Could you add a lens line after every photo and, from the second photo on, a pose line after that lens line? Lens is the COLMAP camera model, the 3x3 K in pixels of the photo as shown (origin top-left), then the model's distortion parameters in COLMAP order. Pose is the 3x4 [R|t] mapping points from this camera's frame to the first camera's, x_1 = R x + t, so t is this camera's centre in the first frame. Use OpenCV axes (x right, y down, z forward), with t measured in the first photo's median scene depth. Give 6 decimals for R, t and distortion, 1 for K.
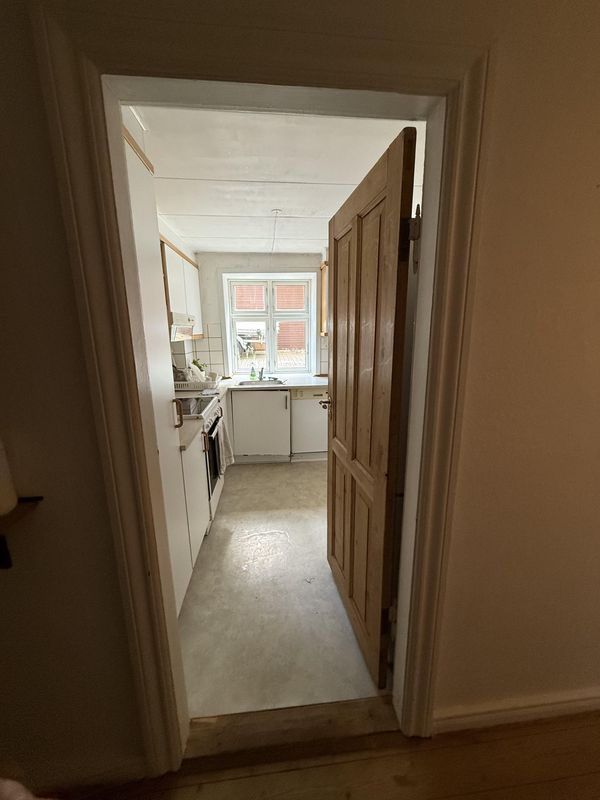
lens RADIAL K [[320.1, 0, 300.2], [0, 320.1, 400.1], [0, 0, 1]] dist [-0.001252, 0.000100]
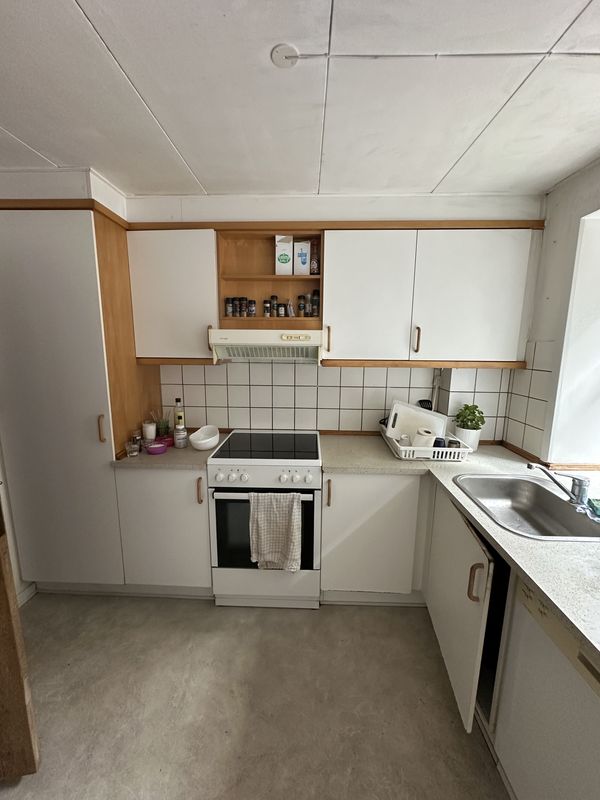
lens RADIAL K [[319.9, 0, 298.2], [0, 319.9, 401.6], [0, 0, 1]] dist [-0.000381, -0.000049]
pose [[-0.130670, 0.176819, -0.975531, 0.305071], [-0.208457, 0.957071, 0.201396, -0.224878], [0.969263, 0.229672, -0.088201, 0.927280]]
